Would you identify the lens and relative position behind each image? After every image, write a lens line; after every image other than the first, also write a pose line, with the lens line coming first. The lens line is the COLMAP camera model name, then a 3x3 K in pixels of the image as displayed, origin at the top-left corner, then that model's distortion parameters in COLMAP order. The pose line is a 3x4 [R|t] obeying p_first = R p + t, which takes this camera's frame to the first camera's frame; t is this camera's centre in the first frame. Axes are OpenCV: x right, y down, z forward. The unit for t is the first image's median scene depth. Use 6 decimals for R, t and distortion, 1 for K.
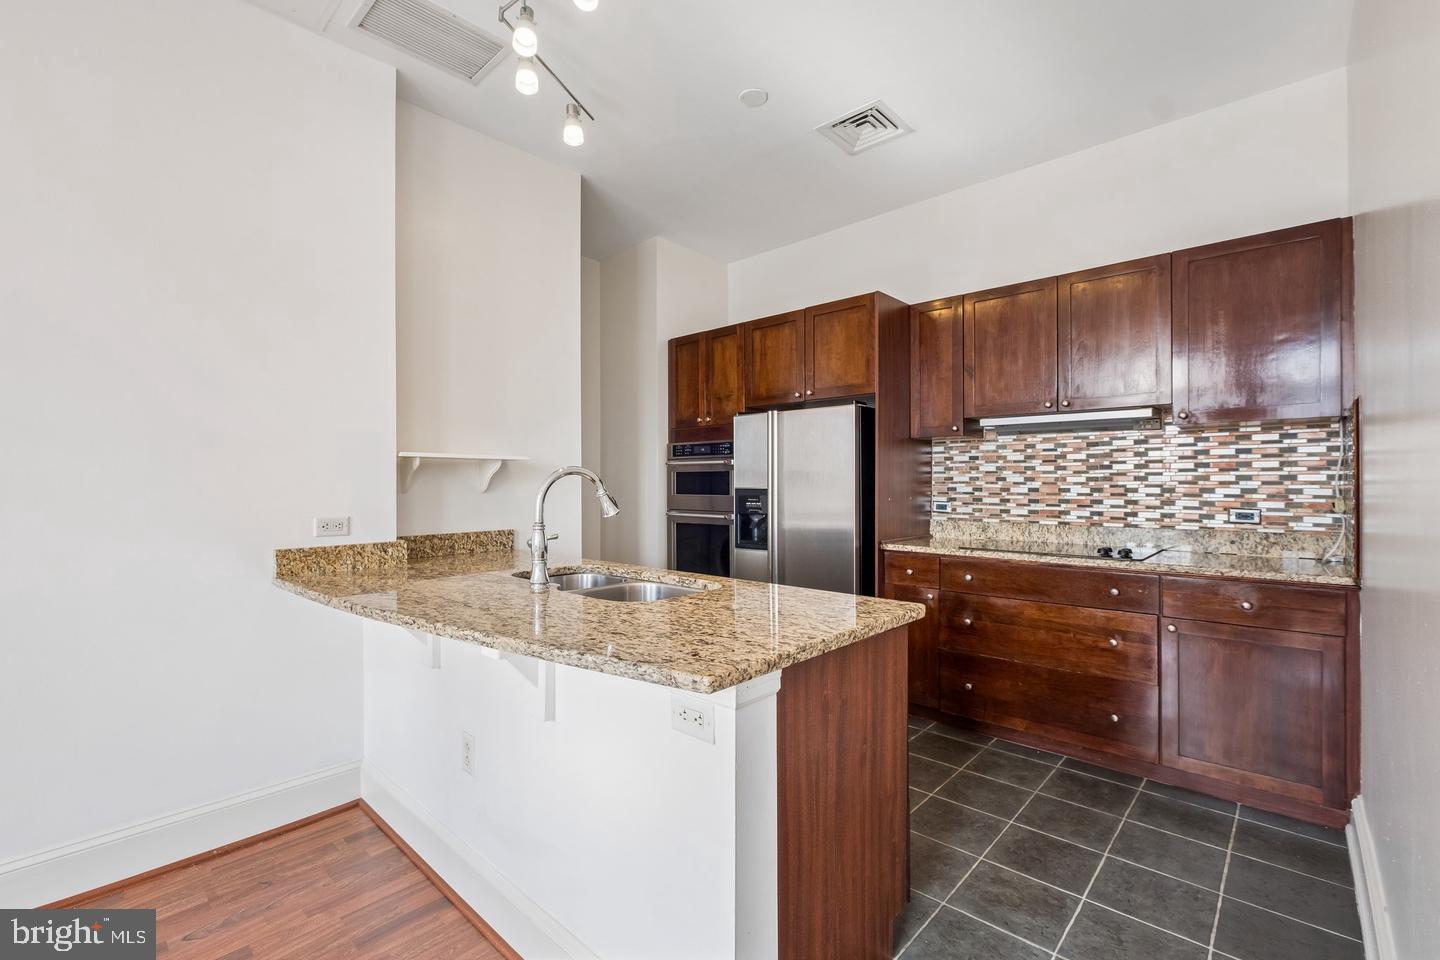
lens RADIAL K [[629.2, 0, 720.4], [0, 629.2, 485.3], [0, 0, 1]] dist [-0.002008, 0.000173]
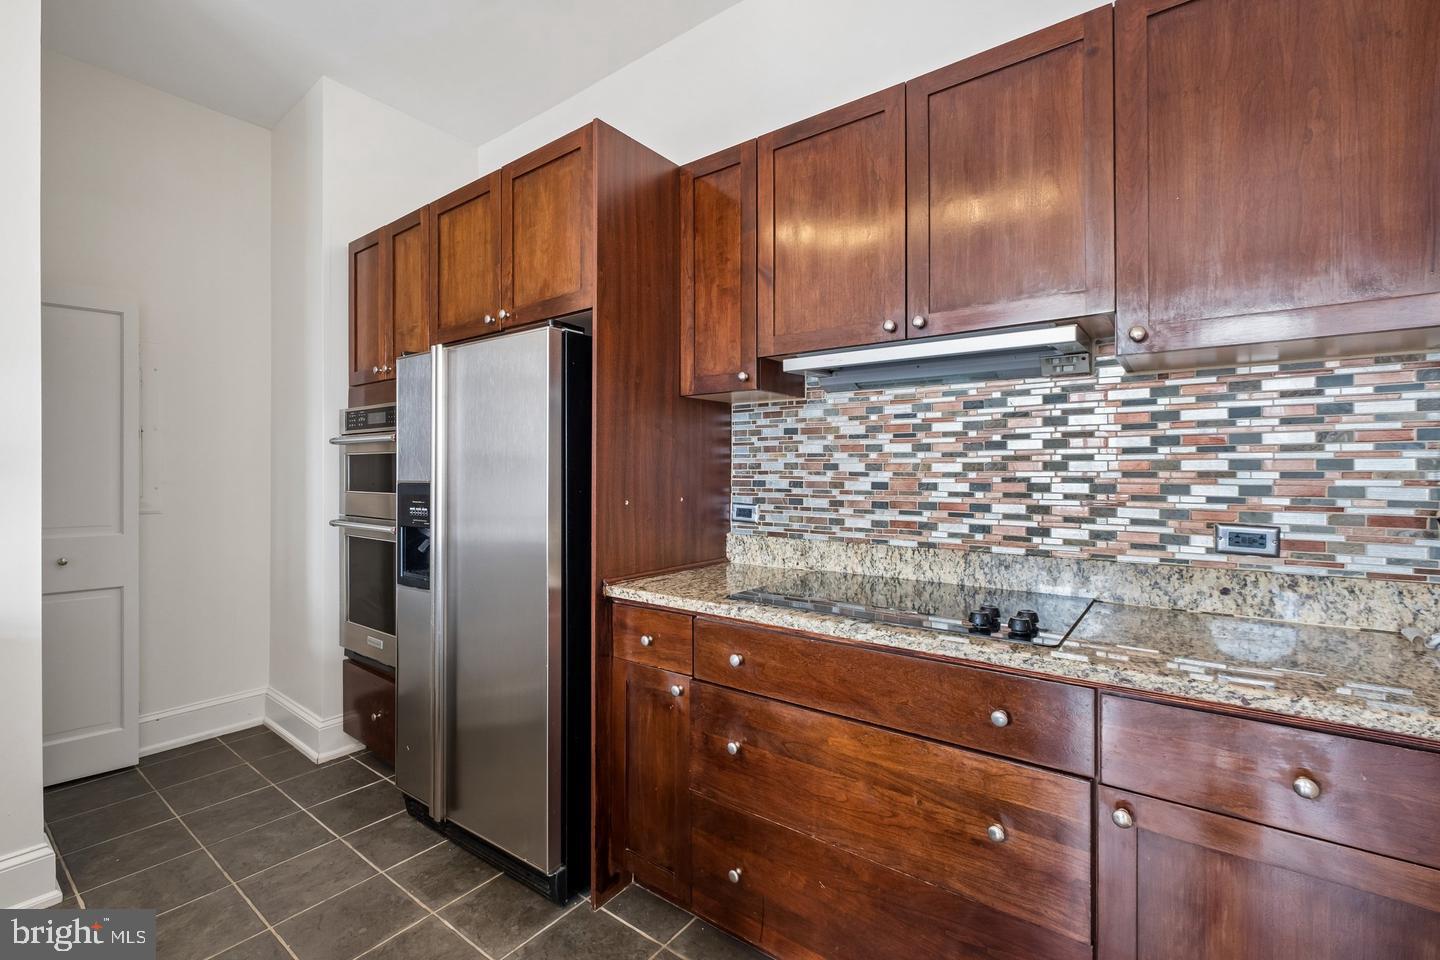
lens RADIAL K [[629.2, 0, 719.1], [0, 629.2, 472.4], [0, 0, 1]] dist [-0.002008, 0.000173]
pose [[0.995310, 0.000482, 0.096738, 0.331976], [-0.000392, 0.999999, -0.000949, -0.004753], [-0.096739, 0.000907, 0.995309, 0.494374]]
